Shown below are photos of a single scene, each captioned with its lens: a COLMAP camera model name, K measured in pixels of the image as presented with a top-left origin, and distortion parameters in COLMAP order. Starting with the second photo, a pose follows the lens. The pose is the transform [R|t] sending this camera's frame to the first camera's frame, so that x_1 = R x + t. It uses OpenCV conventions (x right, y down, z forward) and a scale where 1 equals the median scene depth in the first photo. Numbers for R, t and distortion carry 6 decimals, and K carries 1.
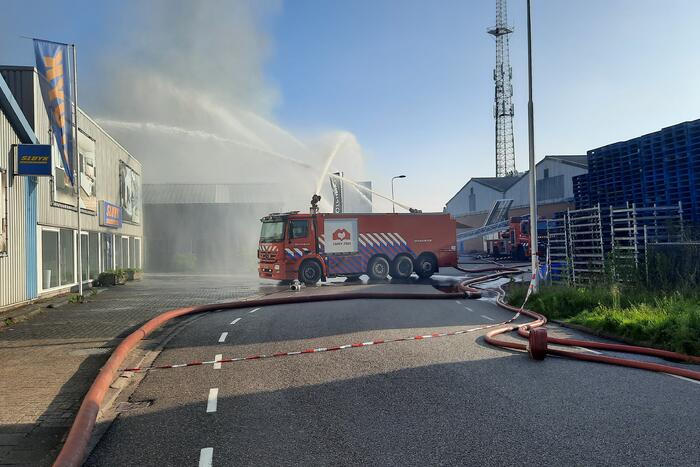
lens RADIAL K [[599.4, 0, 350.0], [0, 599.4, 233.5], [0, 0, 1]] dist [0.088648, -0.084048]
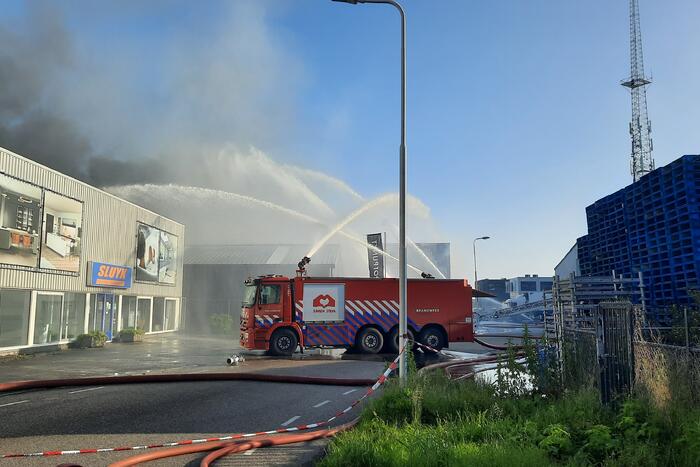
lens RADIAL K [[599.4, 0, 350.0], [0, 599.4, 233.5], [0, 0, 1]] dist [0.088648, -0.084048]
pose [[0.972423, 0.001168, -0.233220, 0.228371], [-0.024823, 0.994826, -0.098518, -0.010955], [0.231898, 0.101591, 0.967421, 0.123019]]
